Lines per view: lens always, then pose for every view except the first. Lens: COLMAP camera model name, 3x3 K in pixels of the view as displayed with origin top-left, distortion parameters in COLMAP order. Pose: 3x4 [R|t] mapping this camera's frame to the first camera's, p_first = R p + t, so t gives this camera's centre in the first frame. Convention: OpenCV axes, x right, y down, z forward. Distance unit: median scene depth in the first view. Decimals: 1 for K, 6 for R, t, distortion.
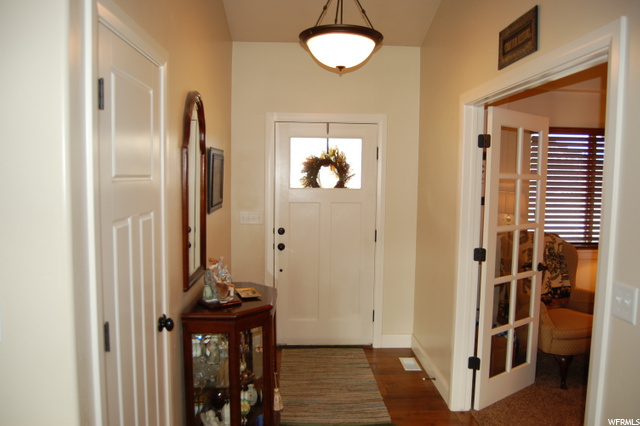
lens RADIAL K [[506.2, 0, 318.3], [0, 506.2, 212.0], [0, 0, 1]] dist [-0.068815, 0.007311]
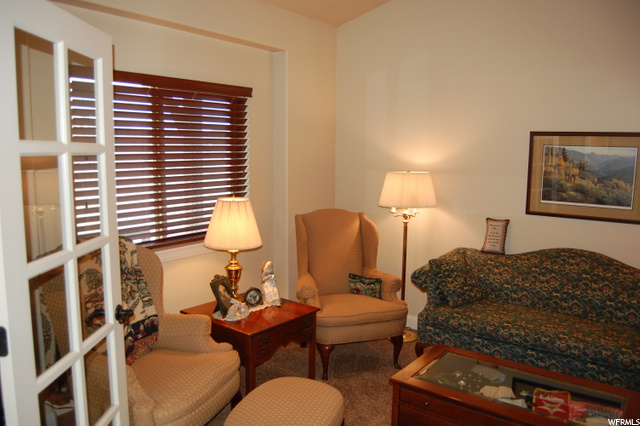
lens RADIAL K [[506.2, 0, 321.2], [0, 506.2, 213.1], [0, 0, 1]] dist [-0.068815, 0.007311]
pose [[0.638170, -0.101895, 0.763123, 0.175464], [0.064071, 0.994794, 0.079248, -0.027807], [-0.767225, -0.001680, 0.641376, 0.467912]]
